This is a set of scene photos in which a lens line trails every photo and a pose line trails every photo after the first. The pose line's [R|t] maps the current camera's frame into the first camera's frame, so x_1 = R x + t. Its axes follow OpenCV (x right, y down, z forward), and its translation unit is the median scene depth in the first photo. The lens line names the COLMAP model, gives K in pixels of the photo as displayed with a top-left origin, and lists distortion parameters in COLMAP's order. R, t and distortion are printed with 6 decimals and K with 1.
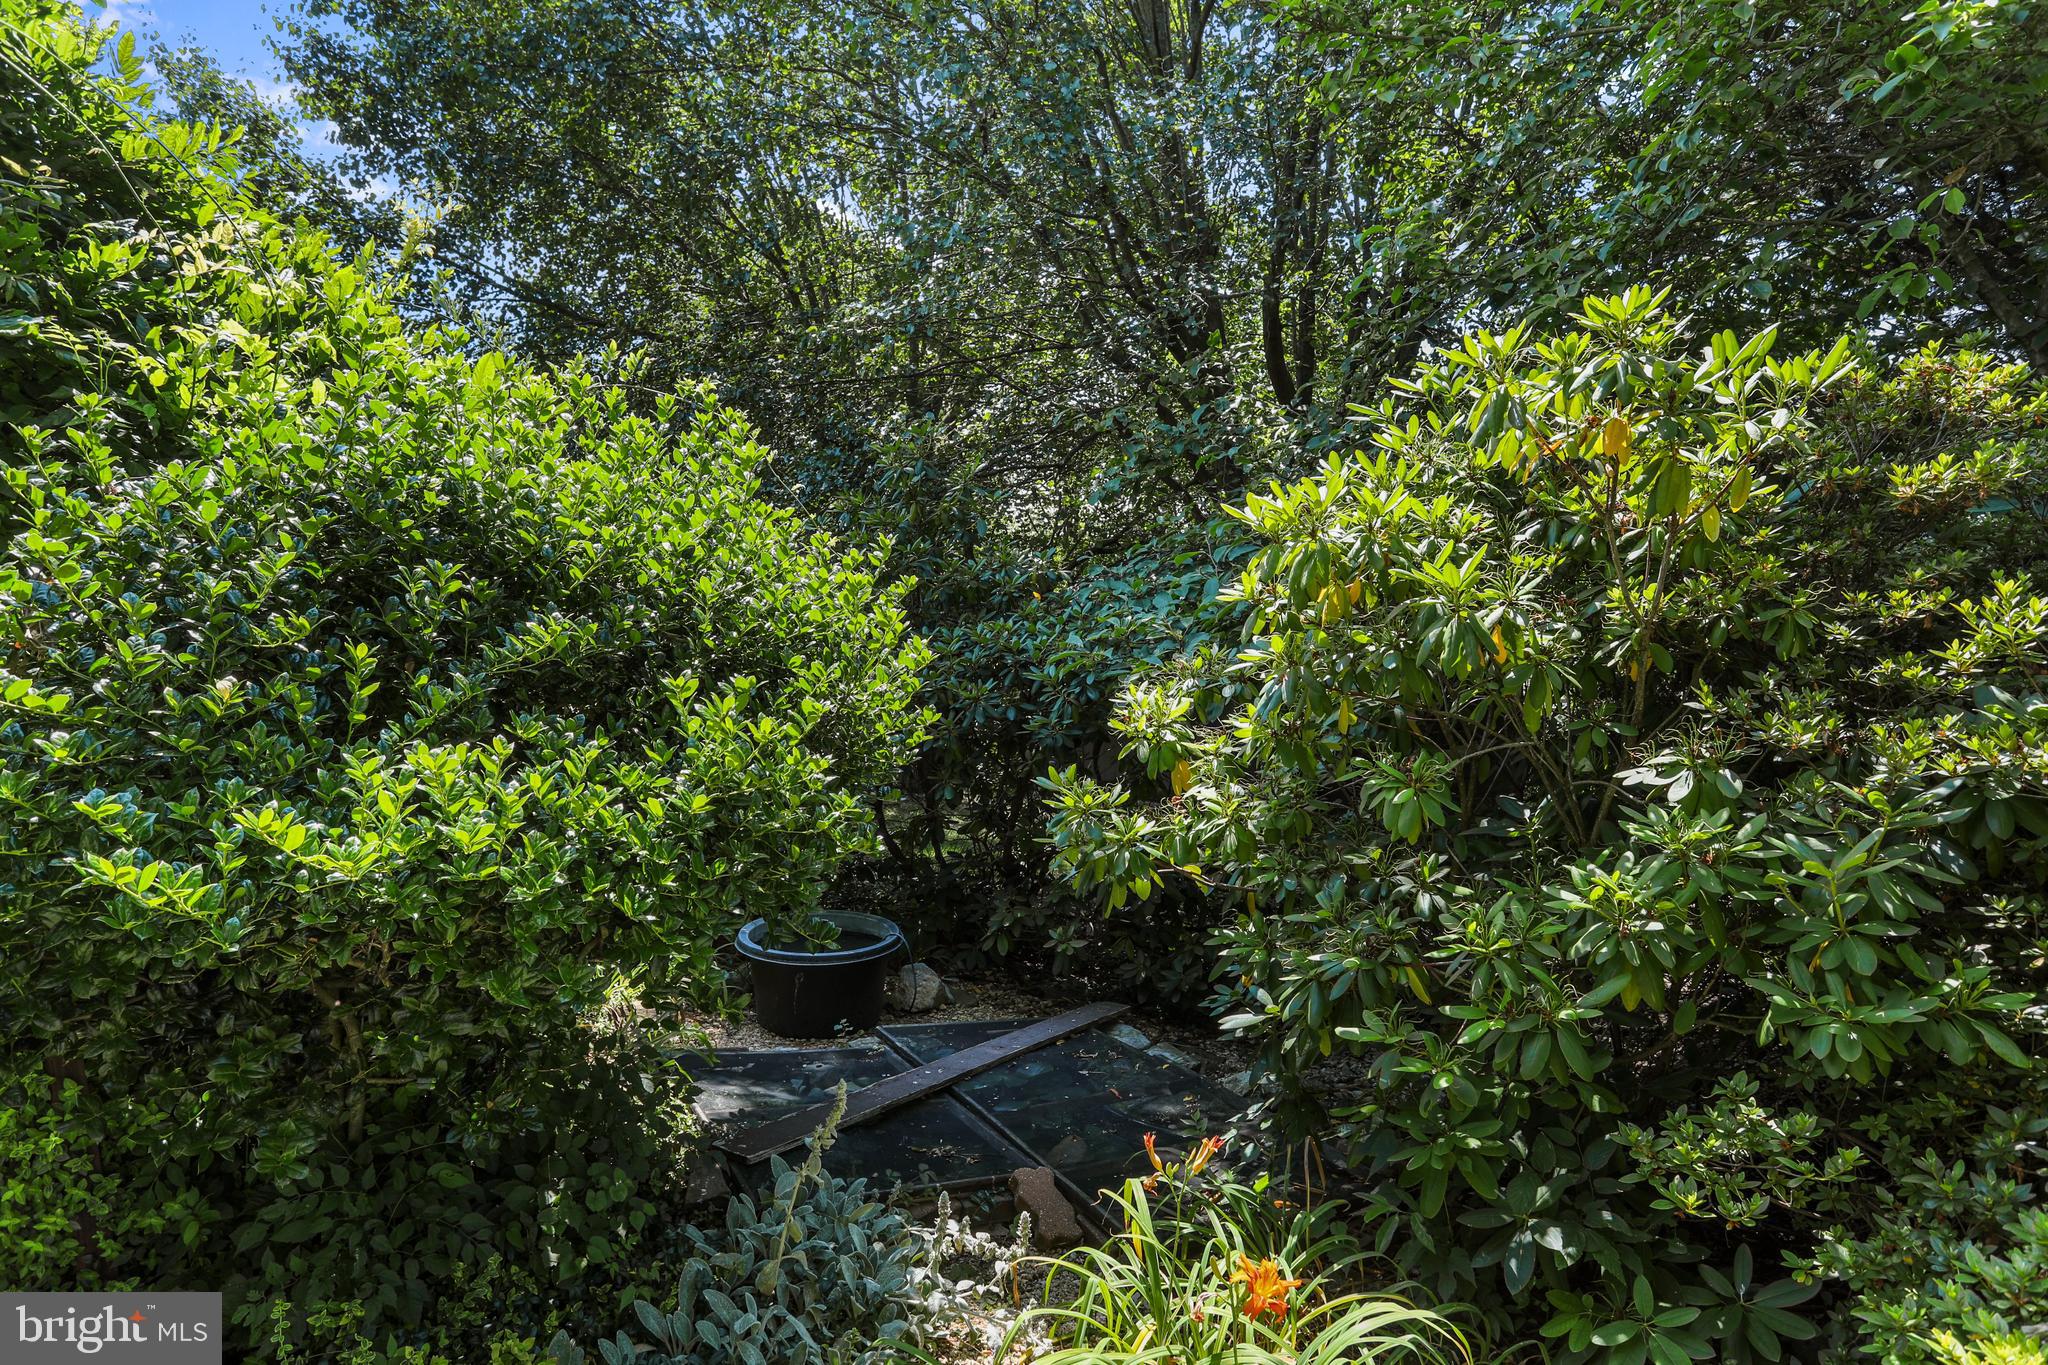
lens RADIAL K [[1104.6, 0, 1024.5], [0, 1104.6, 688.8], [0, 0, 1]] dist [-0.015950, 0.000195]
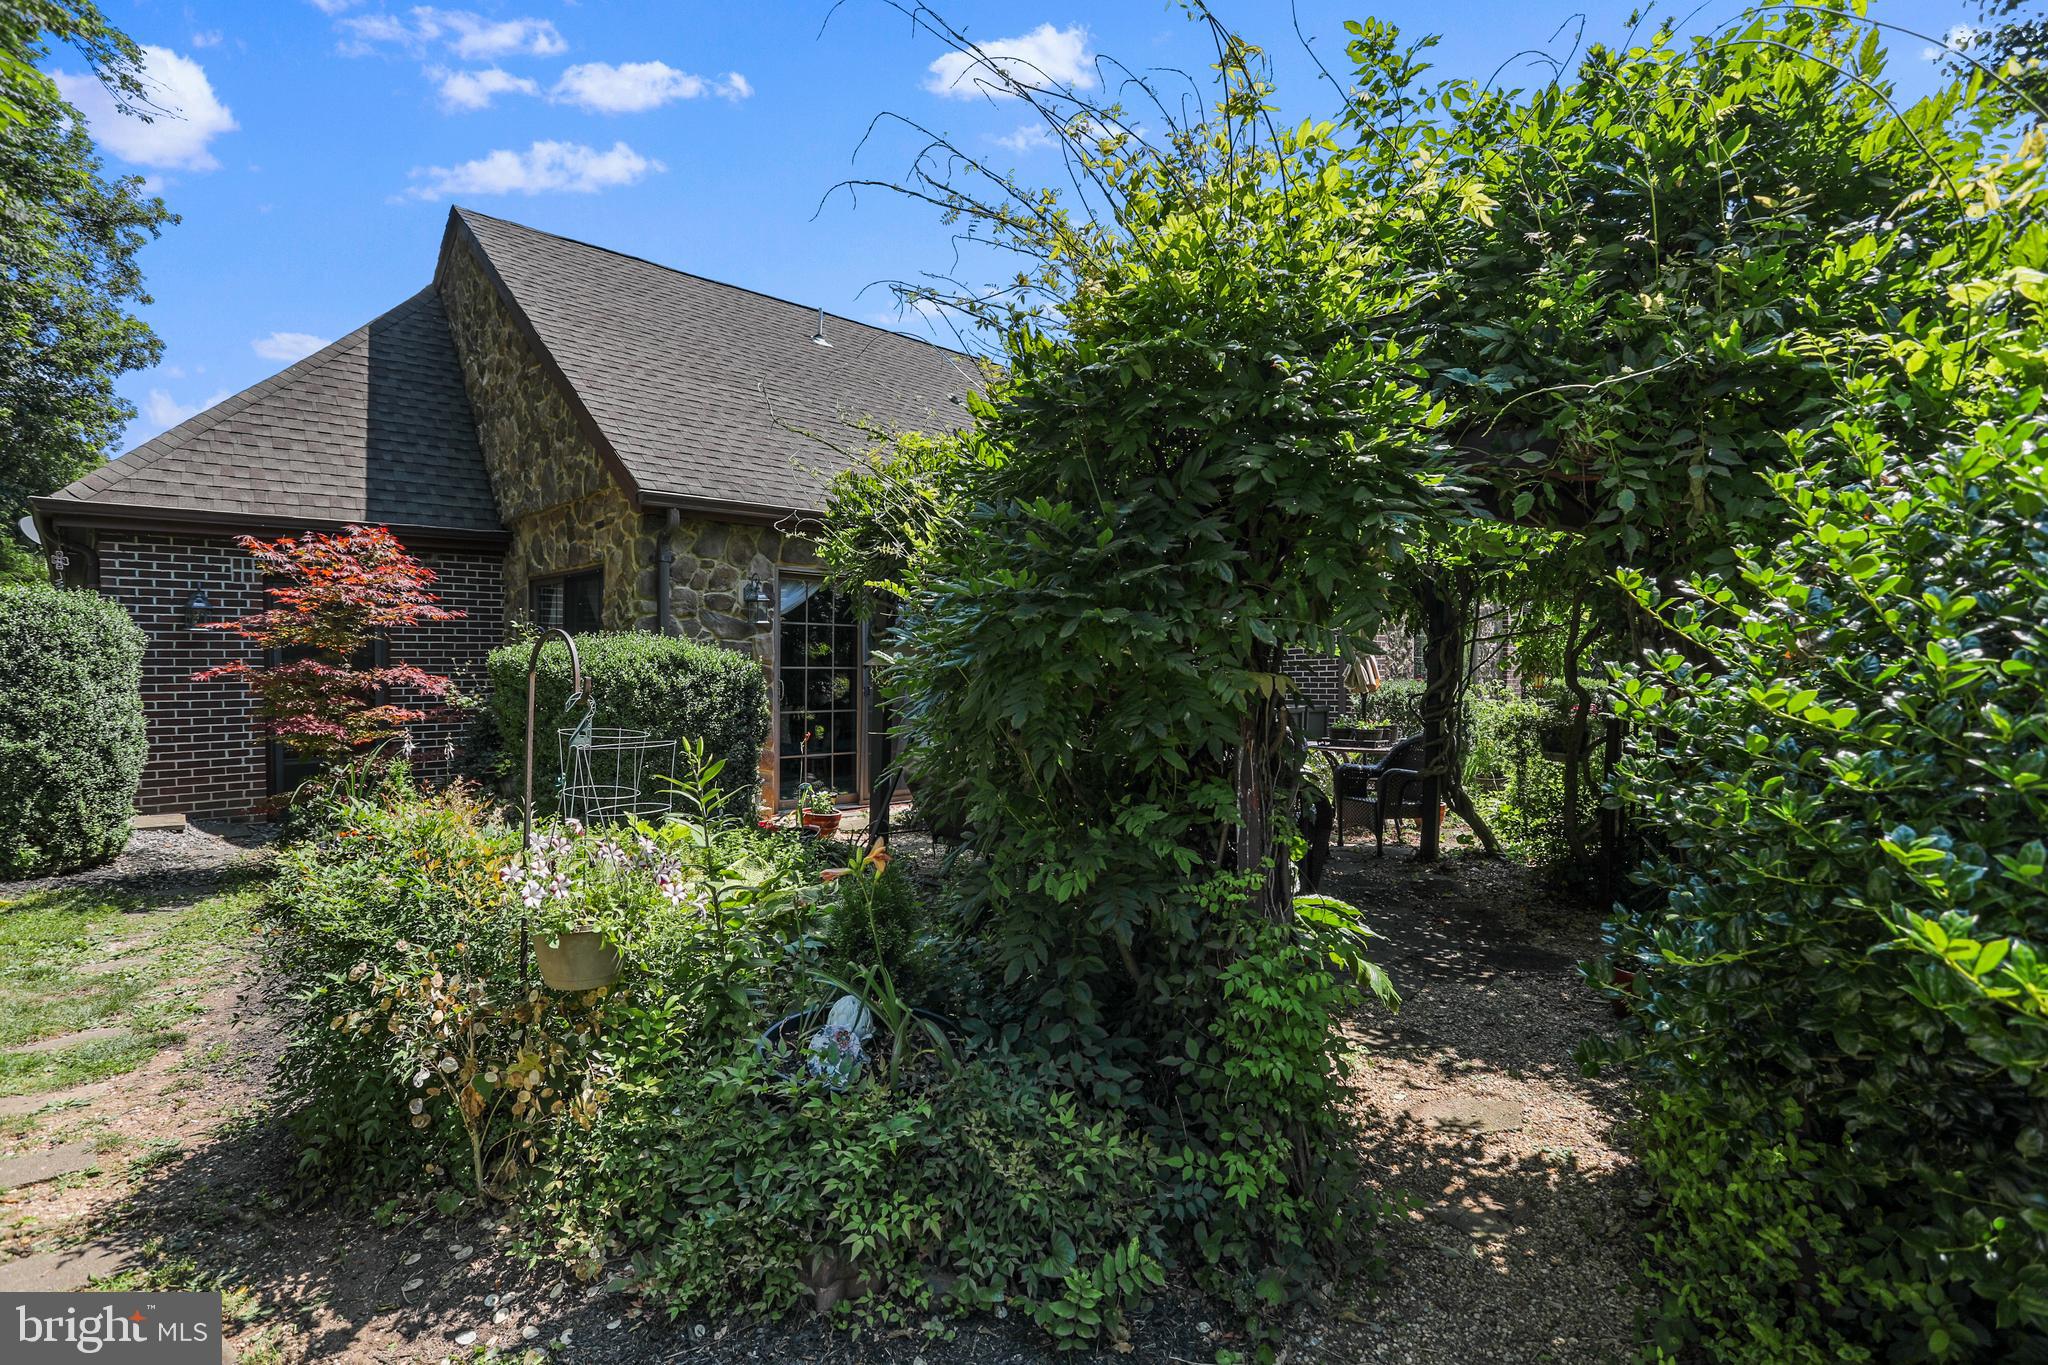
lens RADIAL K [[987.4, 0, 1036.4], [0, 987.4, 675.3], [0, 0, 1]] dist [-0.040552, 0.039242]
pose [[0.224715, -0.002400, -0.974422, -0.238648], [-0.031439, 0.999458, -0.009712, 0.006083], [0.973917, 0.032817, 0.224518, 0.171764]]
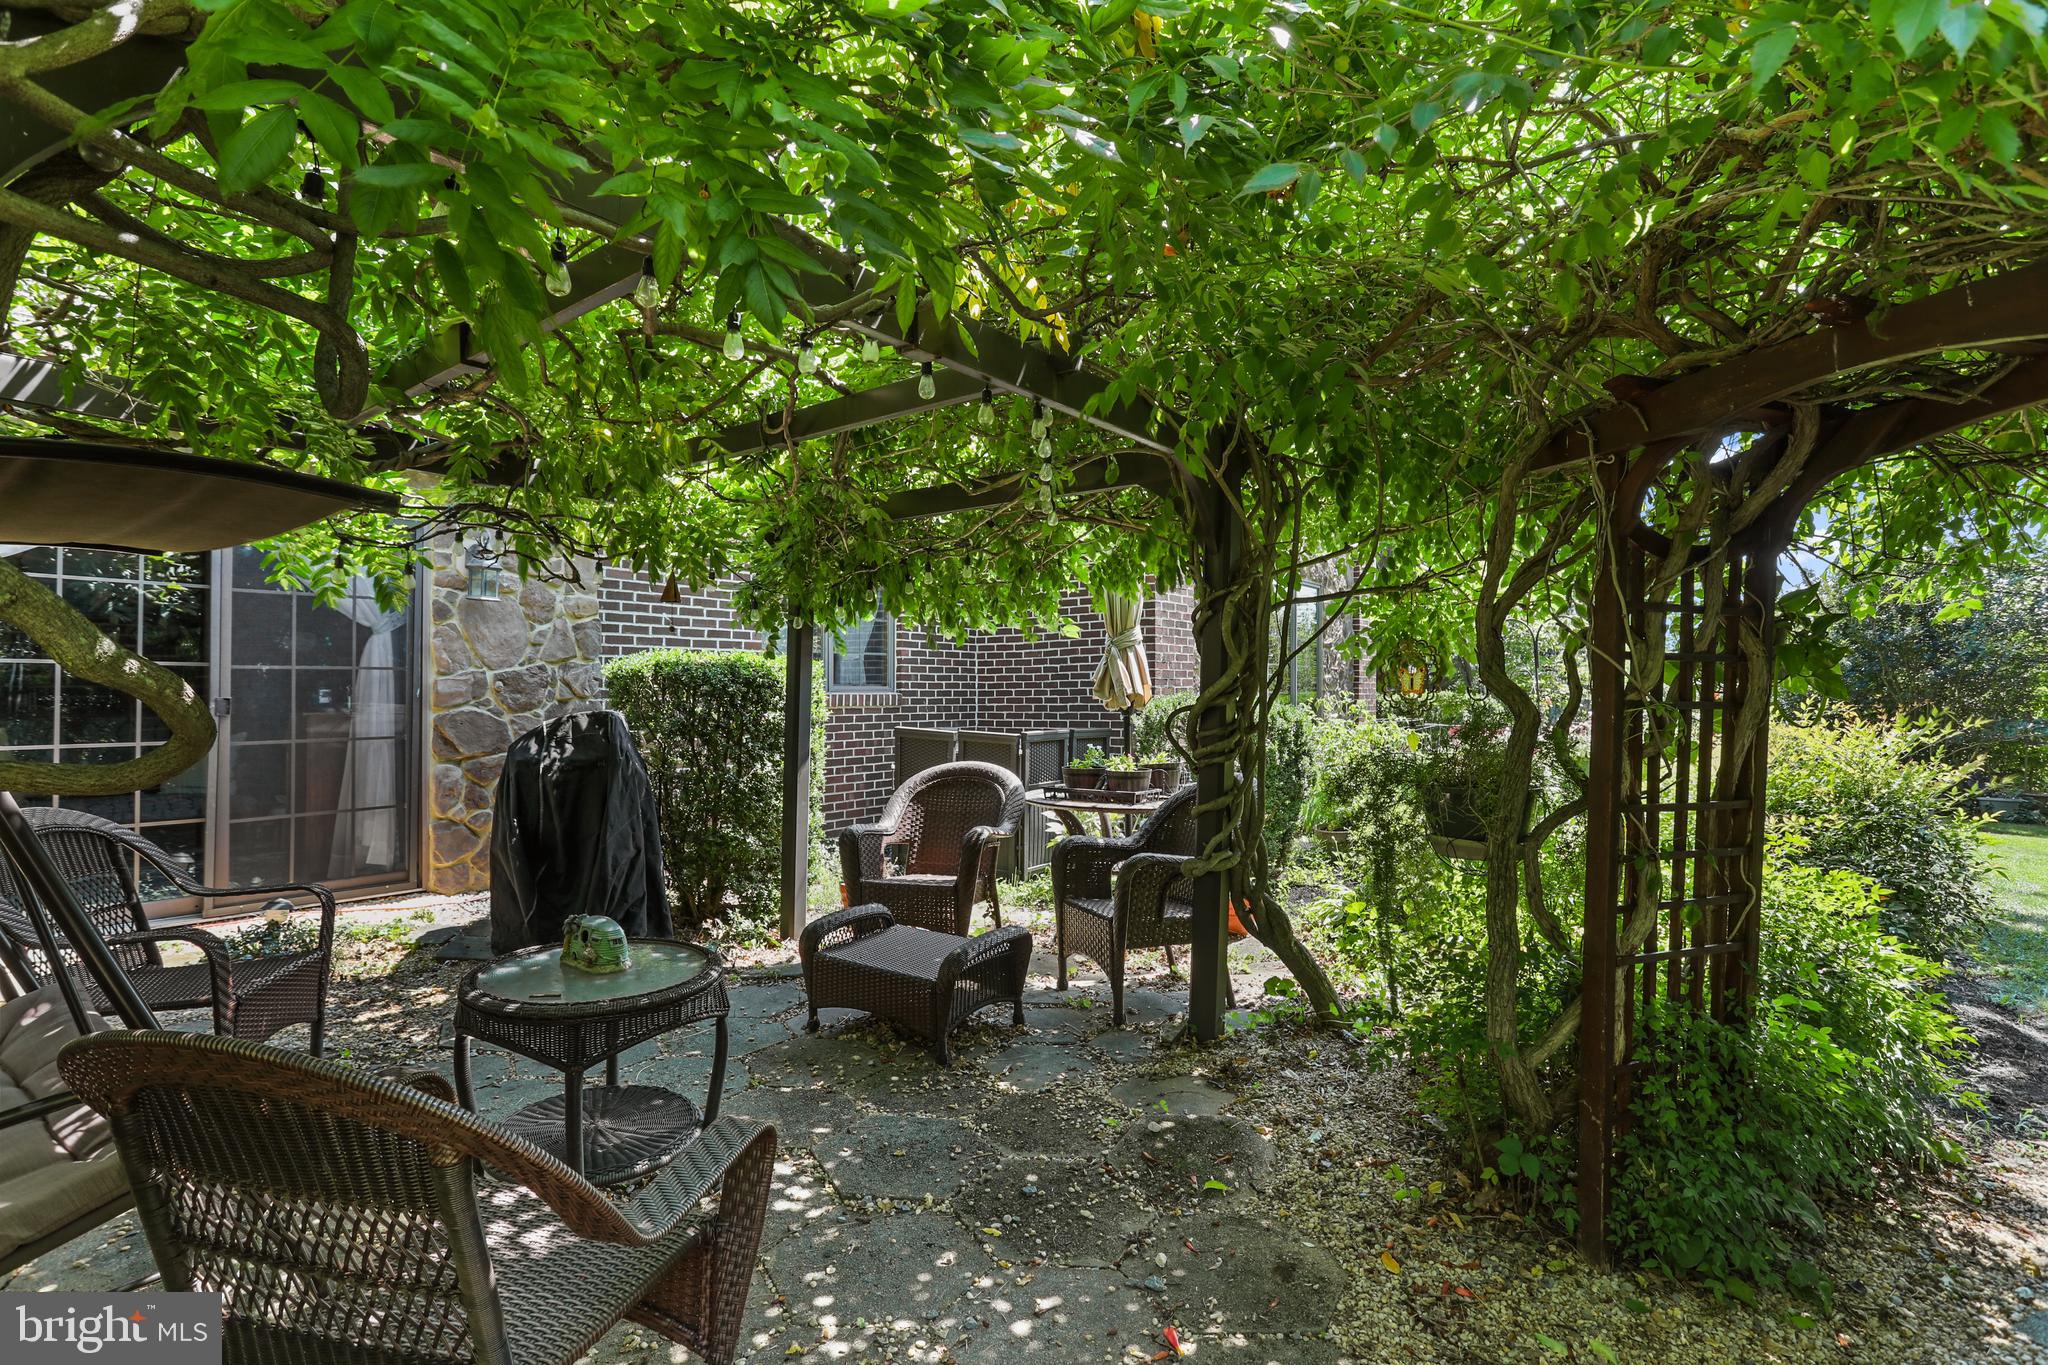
lens RADIAL K [[987.4, 0, 1036.4], [0, 987.4, 675.3], [0, 0, 1]] dist [-0.040552, 0.039242]
pose [[0.347897, -0.023197, -0.937246, -0.613569], [-0.030255, 0.998895, -0.035953, 0.007182], [0.937044, 0.040865, 0.346811, 0.475636]]
